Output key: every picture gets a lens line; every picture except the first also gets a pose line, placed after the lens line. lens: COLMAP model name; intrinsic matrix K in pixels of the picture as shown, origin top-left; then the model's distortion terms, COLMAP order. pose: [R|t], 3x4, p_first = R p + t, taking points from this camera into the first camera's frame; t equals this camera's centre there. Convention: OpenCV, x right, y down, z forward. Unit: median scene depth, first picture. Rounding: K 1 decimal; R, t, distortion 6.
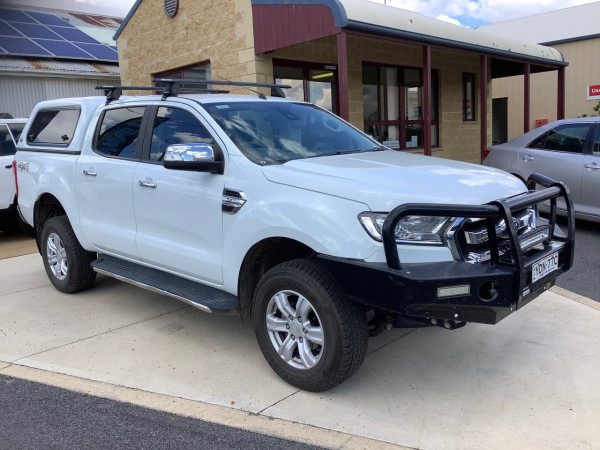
lens RADIAL K [[539.7, 0, 300.2], [0, 539.7, 229.5], [0, 0, 1]] dist [0.080563, -0.150597]
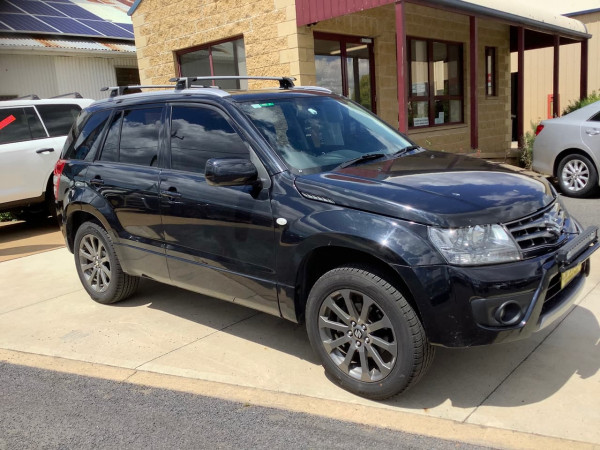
lens RADIAL K [[539.7, 0, 300.7], [0, 539.7, 229.4], [0, 0, 1]] dist [0.080563, -0.150597]
pose [[0.998974, -0.025937, 0.037131, -0.101549], [0.024668, 0.999109, 0.034244, -0.002681], [-0.037986, -0.033293, 0.998723, 0.038316]]
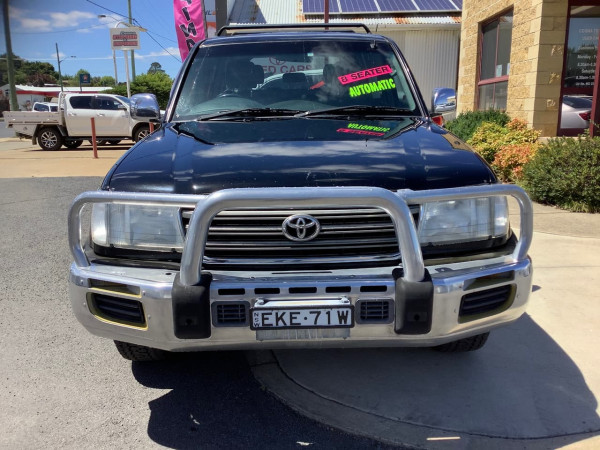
lens RADIAL K [[539.7, 0, 286.9], [0, 539.7, 221.1], [0, 0, 1]] dist [0.080563, -0.150597]
pose [[0.679640, 0.186940, -0.709325, 0.294384], [-0.131844, 0.982365, 0.132572, -0.007271], [0.721600, 0.003419, 0.692302, 0.033389]]
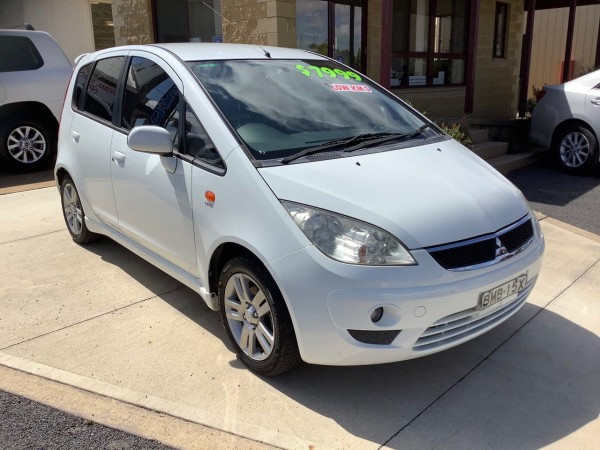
lens RADIAL K [[539.7, 0, 297.9], [0, 539.7, 230.1], [0, 0, 1]] dist [0.080563, -0.150597]
pose [[0.999124, 0.033676, 0.024860, -0.048255], [-0.036264, 0.993016, 0.112268, -0.006750], [-0.020906, -0.113071, 0.993367, 0.104866]]
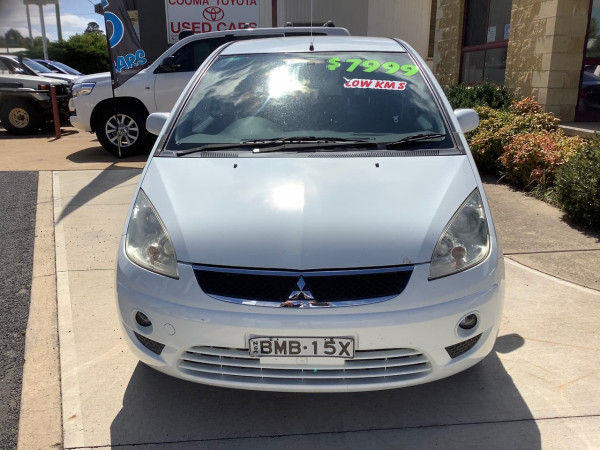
lens RADIAL K [[539.7, 0, 299.1], [0, 539.7, 226.1], [0, 0, 1]] dist [0.080563, -0.150597]
pose [[0.758645, 0.219026, -0.613585, 0.148242], [-0.129876, 0.973736, 0.187005, -0.034501], [0.638428, -0.062180, 0.767166, 0.185082]]
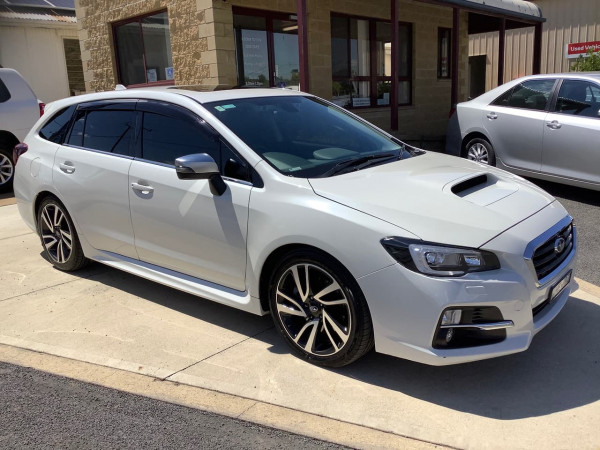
lens RADIAL K [[539.7, 0, 299.2], [0, 539.7, 230.4], [0, 0, 1]] dist [0.080563, -0.150597]
pose [[0.999616, 0.004710, 0.027305, 0.035743], [-0.006705, 0.997279, 0.073414, 0.003070], [-0.026885, -0.073569, 0.996928, 0.020211]]
